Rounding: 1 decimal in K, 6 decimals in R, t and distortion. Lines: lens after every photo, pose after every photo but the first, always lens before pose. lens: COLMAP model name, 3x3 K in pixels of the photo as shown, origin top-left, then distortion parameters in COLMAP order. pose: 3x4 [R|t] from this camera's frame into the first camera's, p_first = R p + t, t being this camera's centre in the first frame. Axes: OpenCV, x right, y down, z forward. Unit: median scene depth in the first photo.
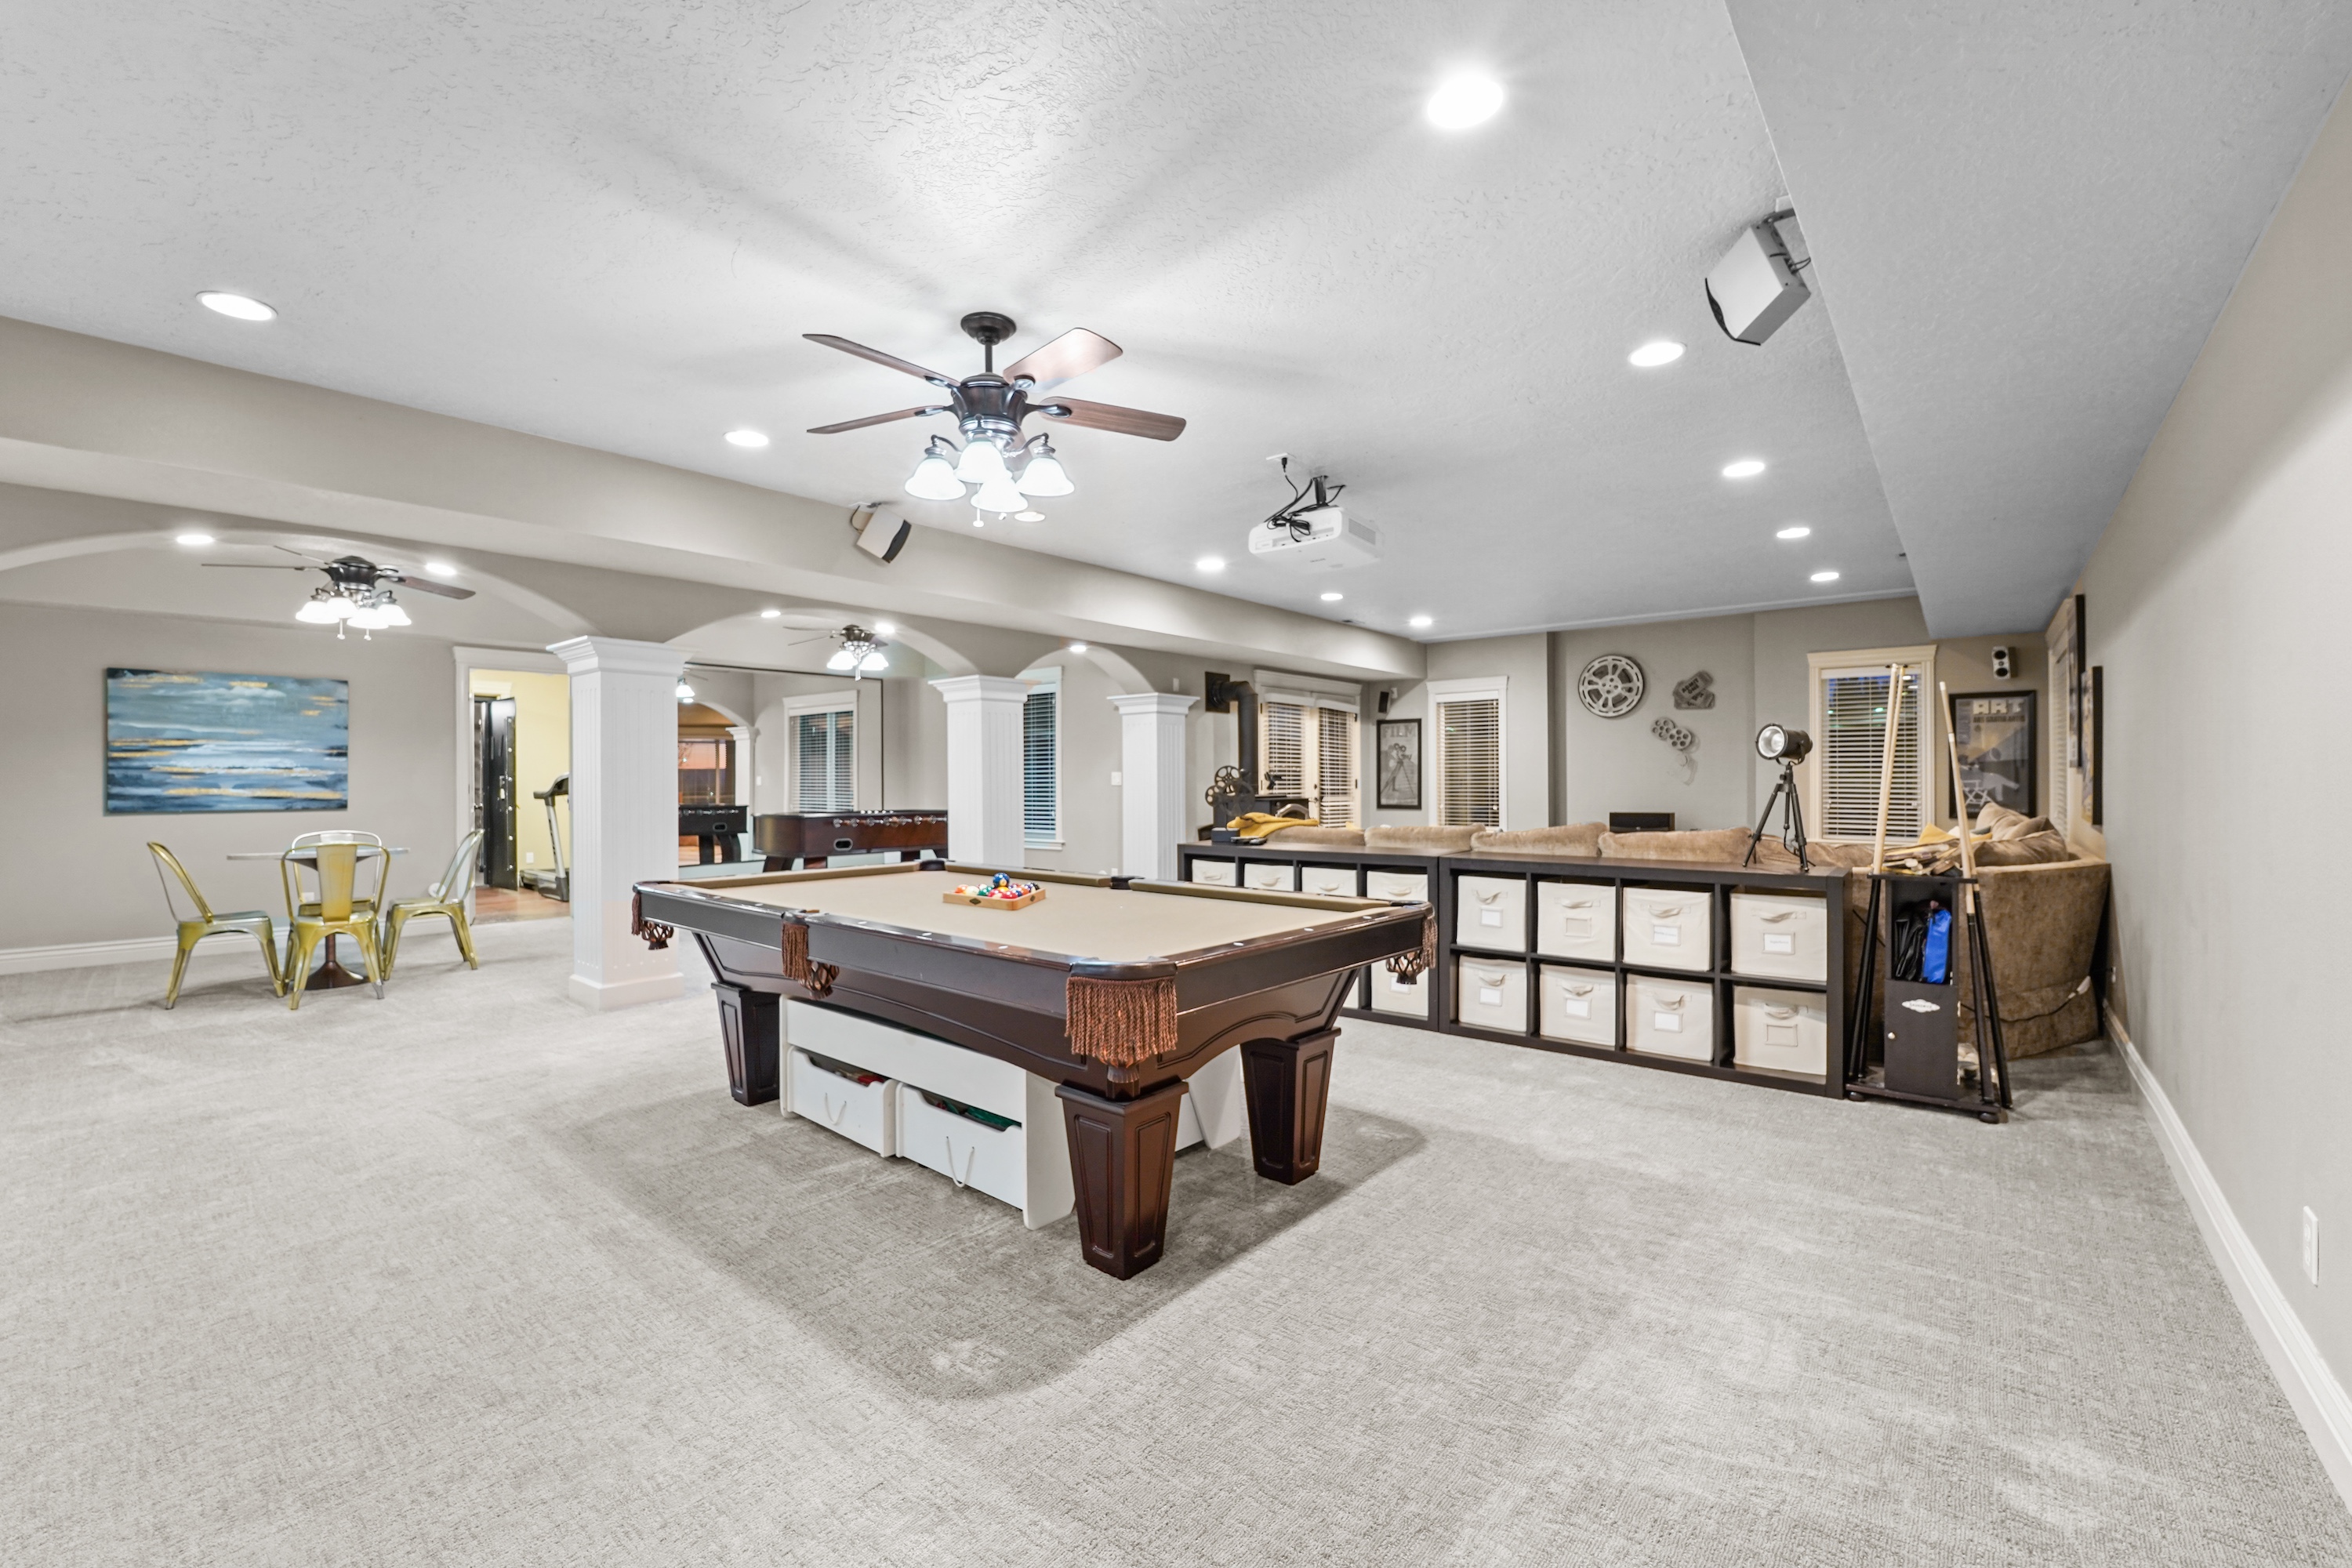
lens RADIAL K [[979.5, 0, 1160.4], [0, 979.5, 773.7], [0, 0, 1]] dist [-0.022557, 0.000975]
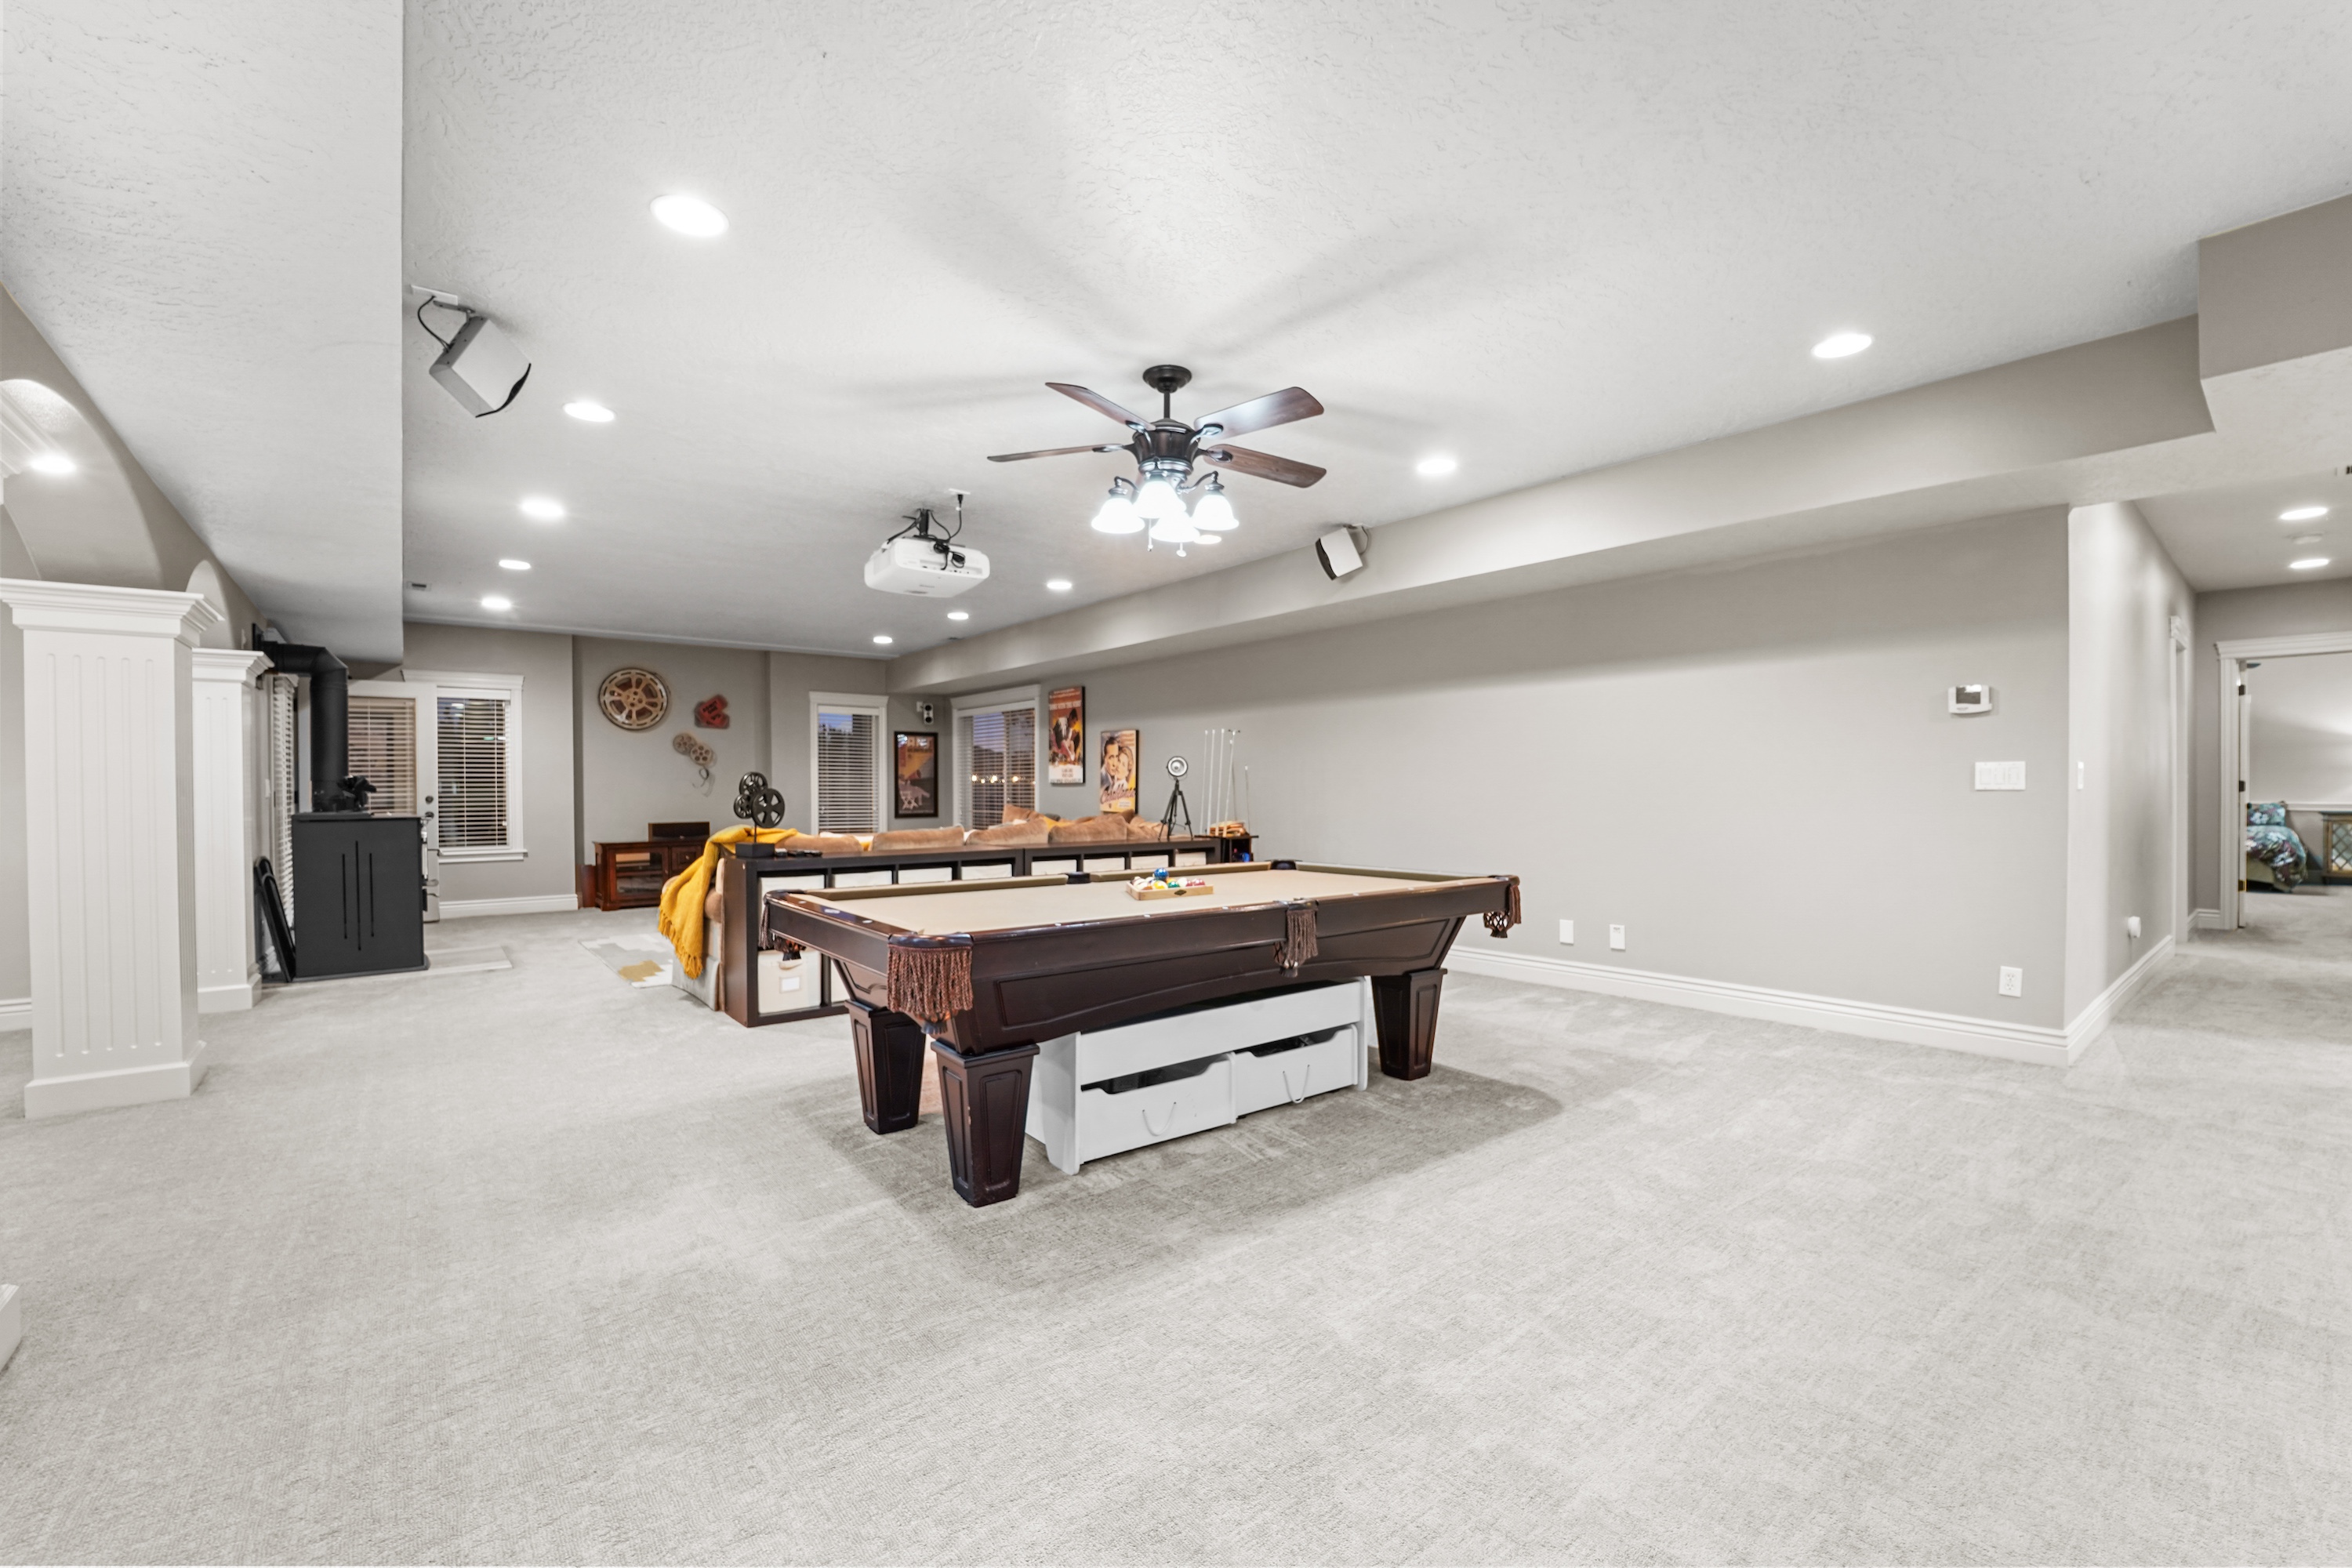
lens RADIAL K [[981.2, 0, 1173.2], [0, 981.2, 810.1], [0, 0, 1]] dist [-0.021469, 0.000204]
pose [[0.199993, -0.015201, 0.979679, -0.606215], [-0.005984, 0.999842, 0.016736, 0.007004], [-0.979779, -0.009209, 0.199871, 0.365746]]
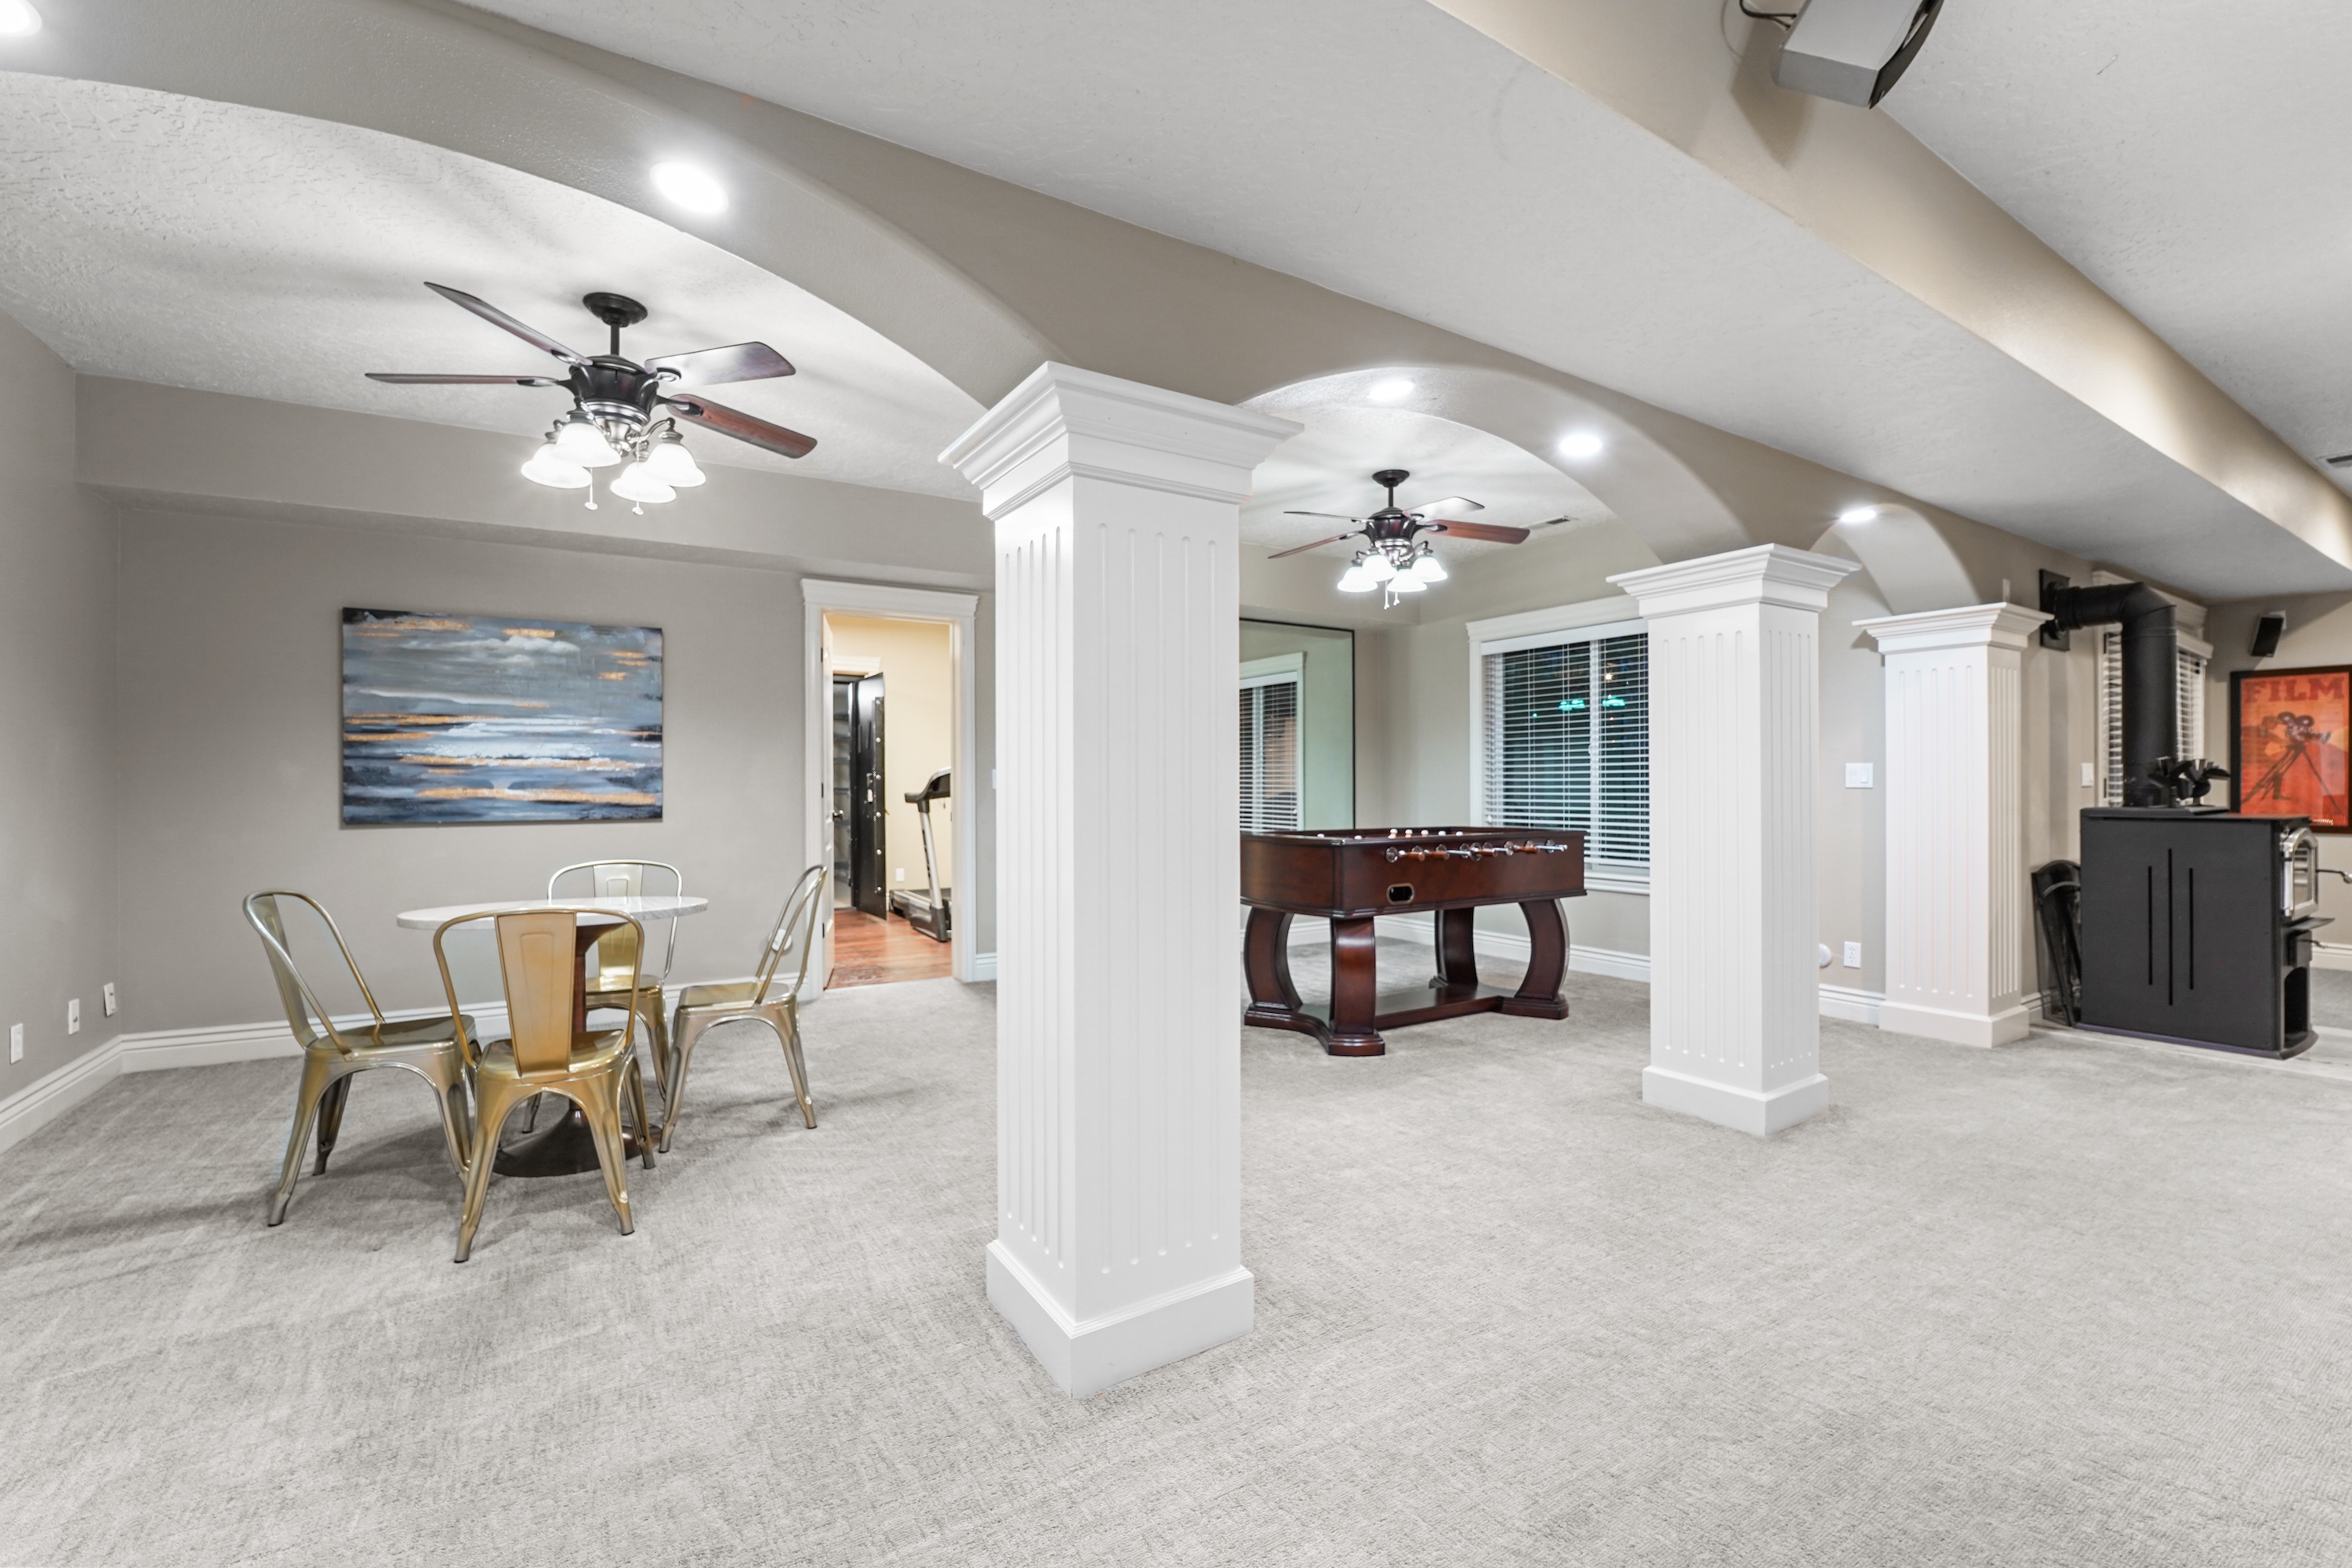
lens RADIAL K [[979.5, 0, 1160.4], [0, 979.5, 773.7], [0, 0, 1]] dist [-0.022557, 0.000975]
pose [[0.950909, -0.001143, -0.309470, -0.316295], [0.000799, 0.999999, -0.001237, 0.006043], [0.309471, 0.000929, 0.950908, 0.482944]]
